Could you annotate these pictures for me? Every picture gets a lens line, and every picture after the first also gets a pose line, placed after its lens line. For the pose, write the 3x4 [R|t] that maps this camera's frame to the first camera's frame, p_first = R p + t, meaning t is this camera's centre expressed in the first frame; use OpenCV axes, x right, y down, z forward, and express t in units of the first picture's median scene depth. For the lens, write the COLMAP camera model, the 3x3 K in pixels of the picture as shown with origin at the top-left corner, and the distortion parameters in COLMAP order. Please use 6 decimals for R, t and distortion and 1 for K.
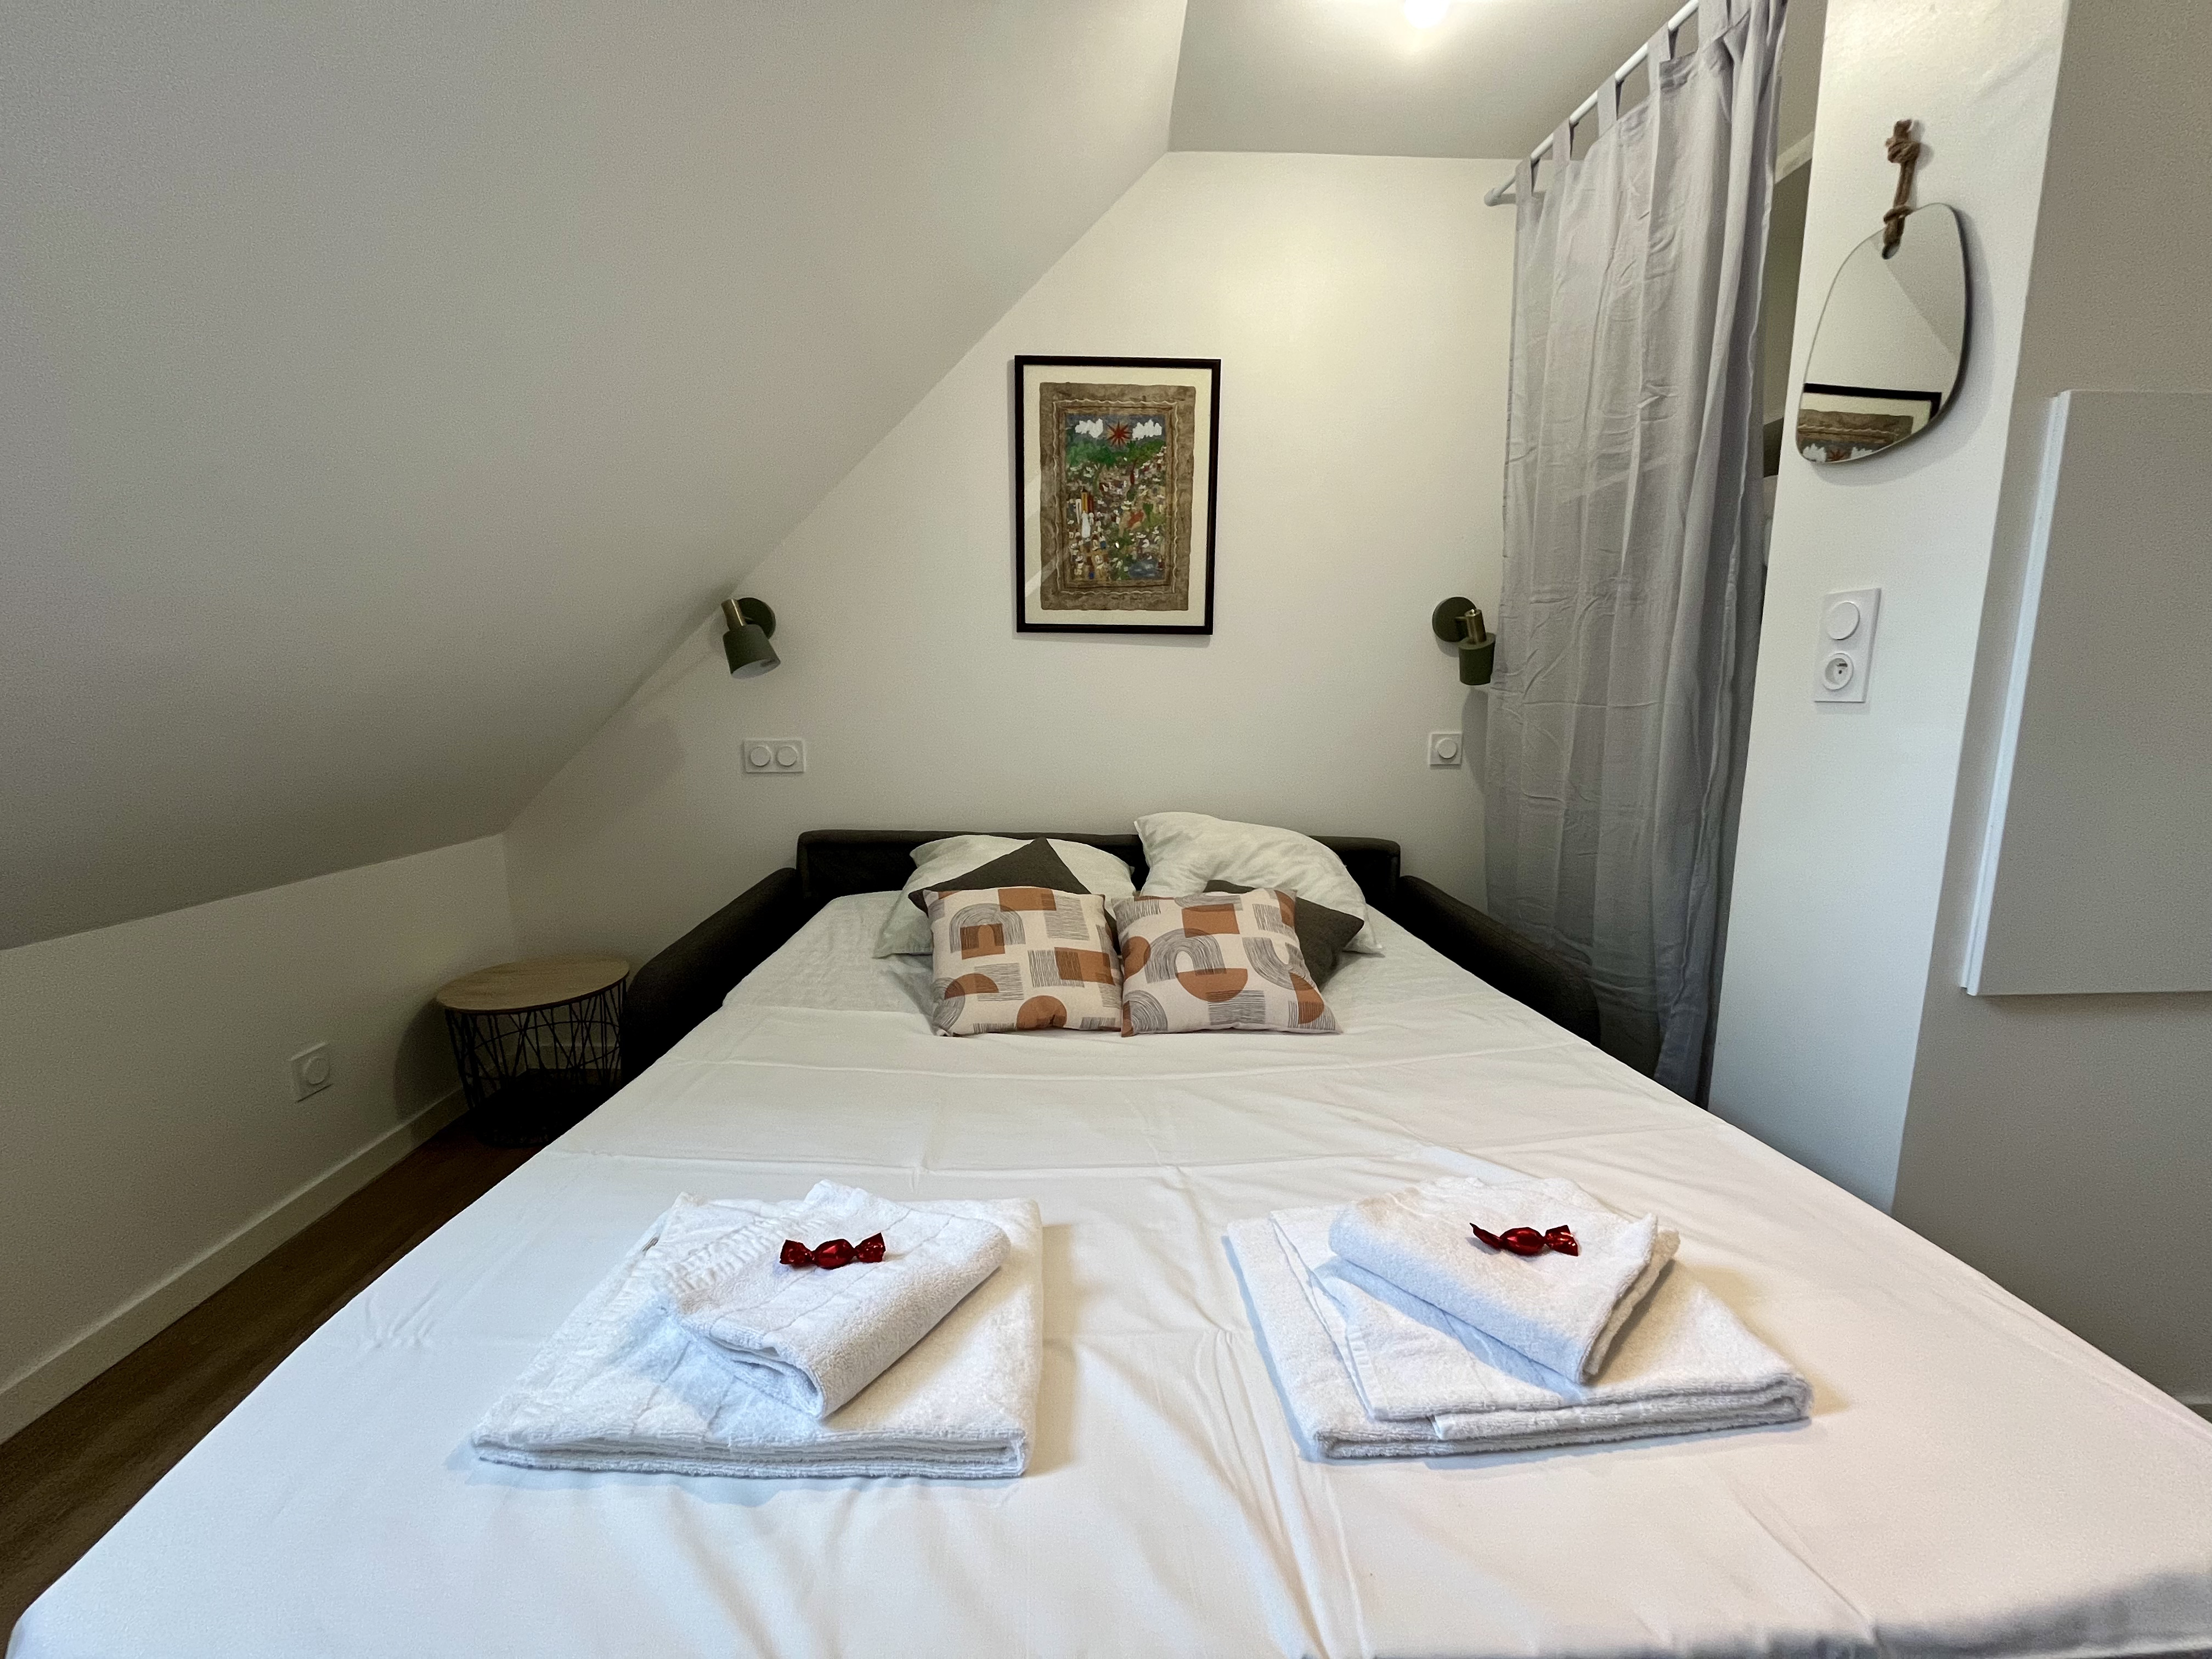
lens RADIAL K [[877.2, 0, 1105.1], [0, 877.2, 830.5], [0, 0, 1]] dist [0.001587, -0.000223]
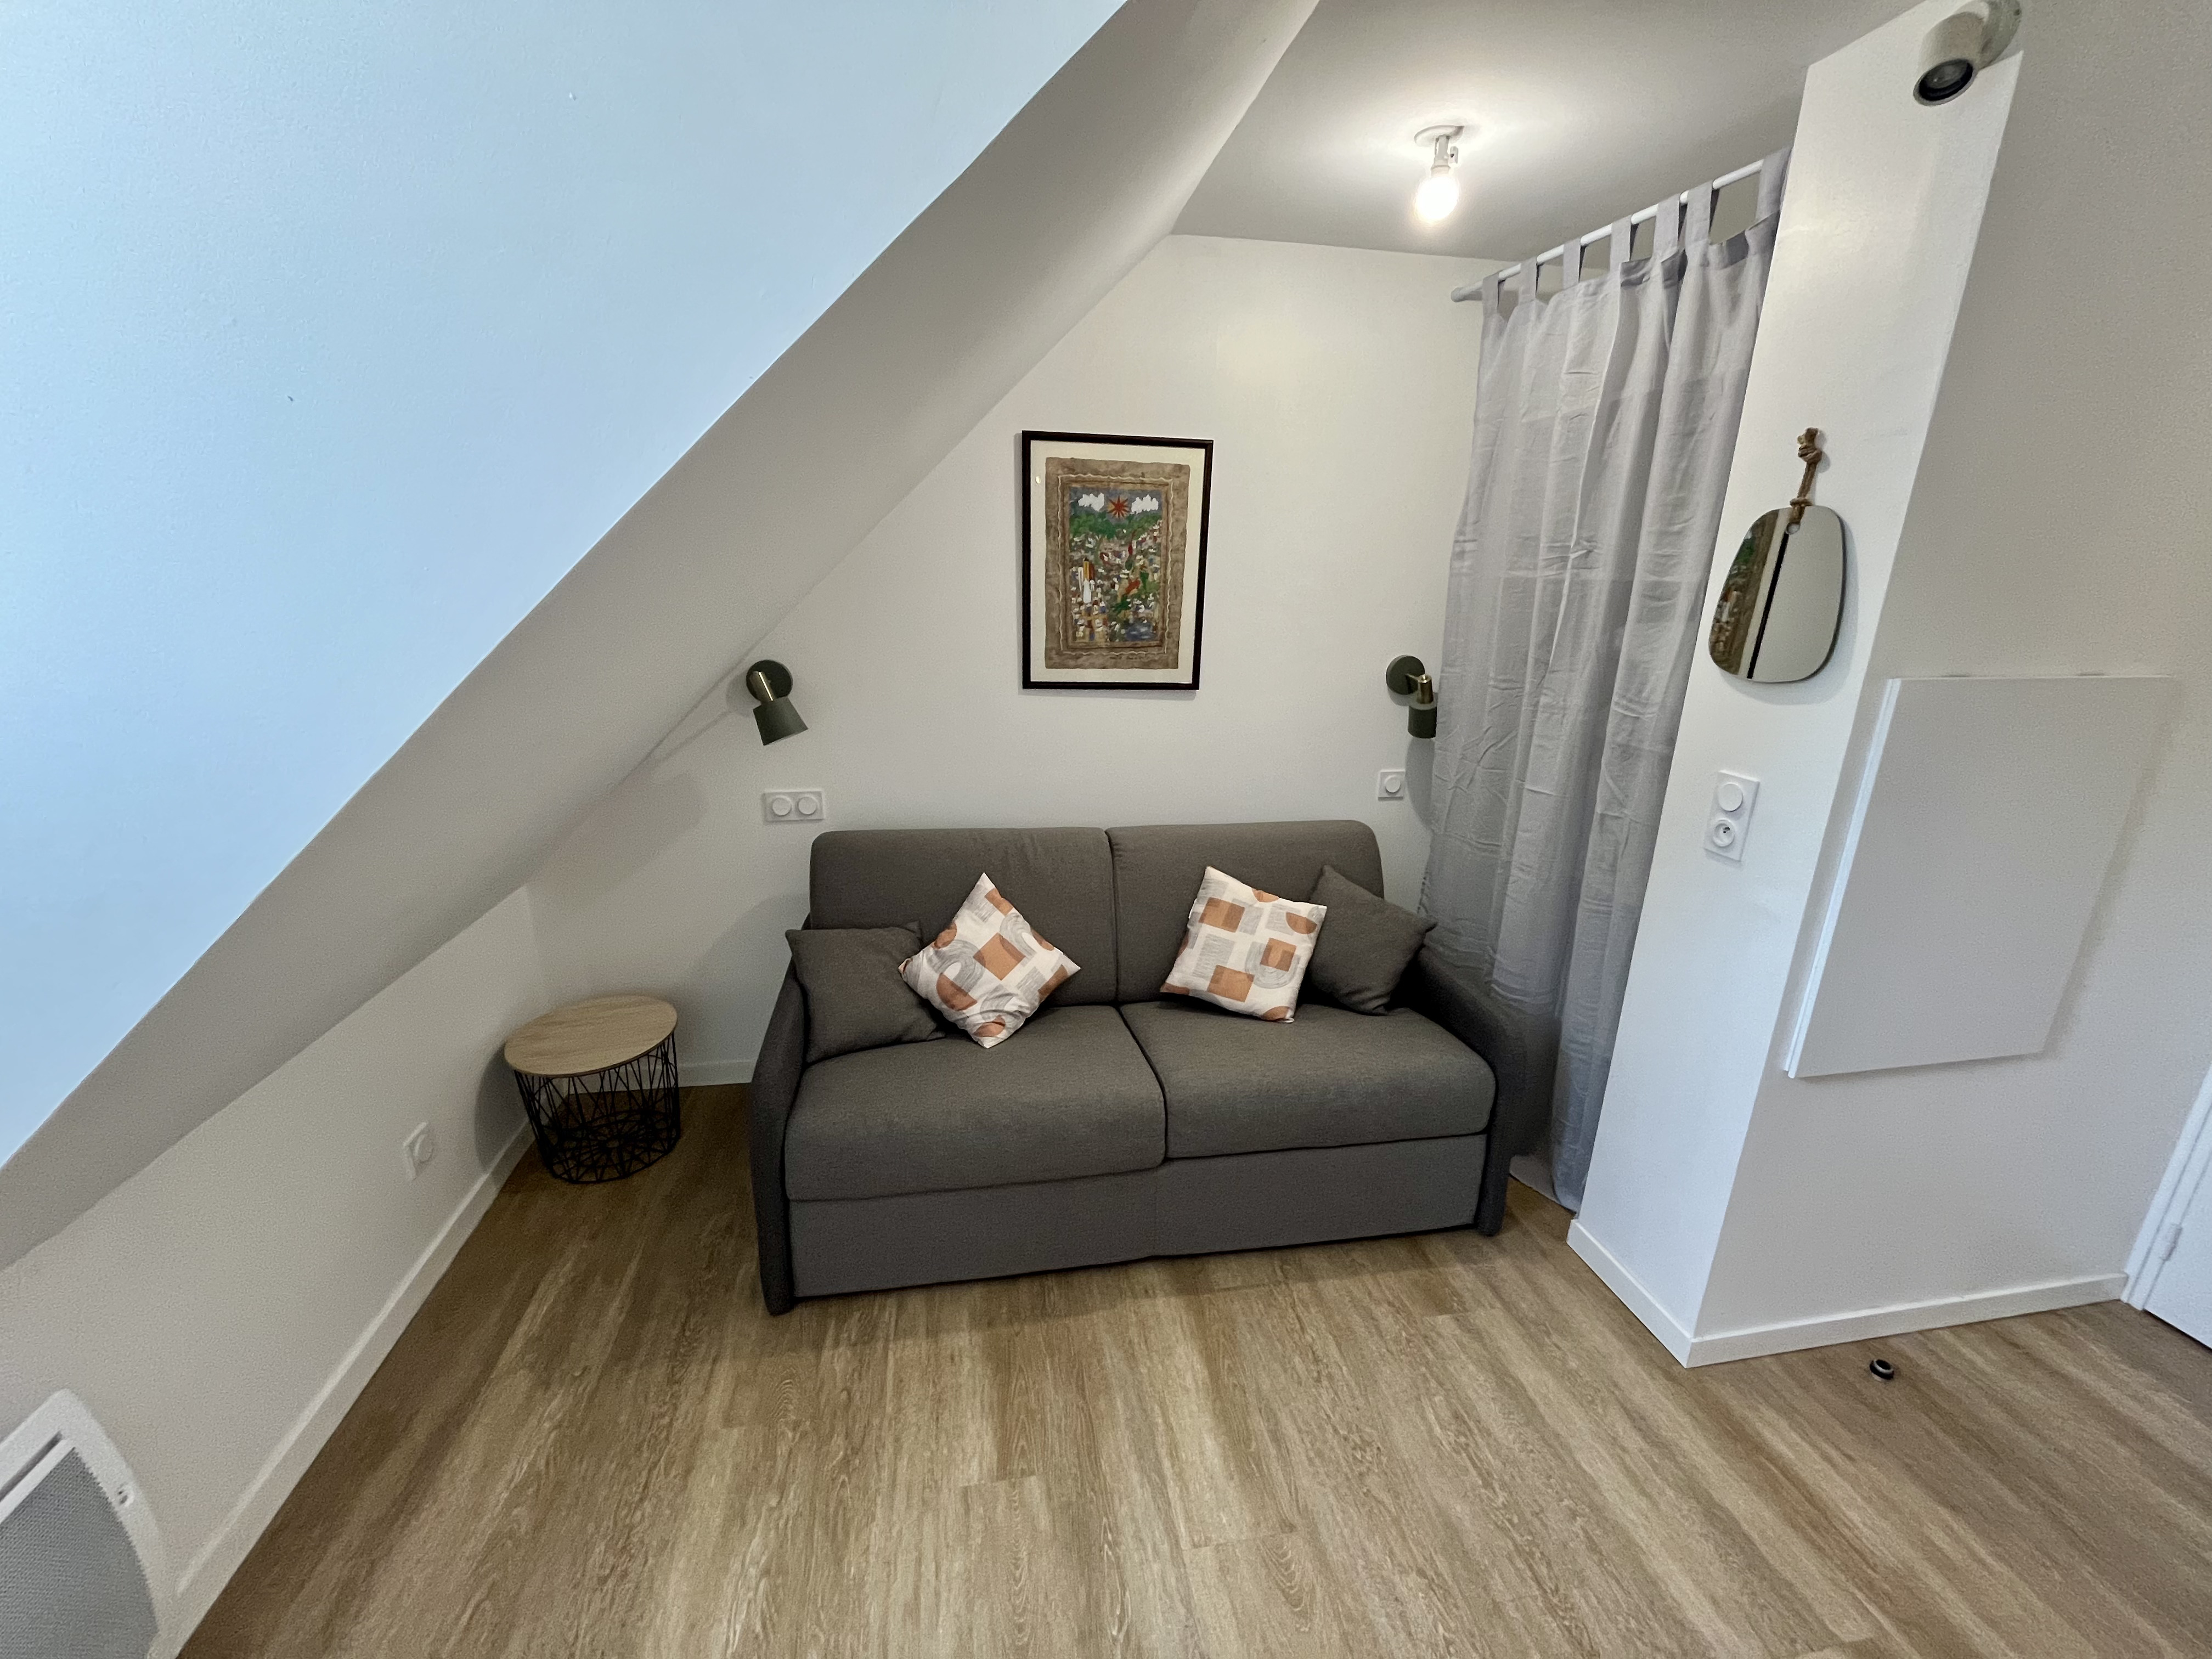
lens RADIAL K [[877.2, 0, 1100.7], [0, 877.2, 824.6], [0, 0, 1]] dist [0.001587, -0.000223]
pose [[0.991106, -0.024073, 0.130879, -0.154723], [0.005909, 0.990493, 0.137436, -0.213757], [-0.132943, -0.135440, 0.981826, -0.101445]]
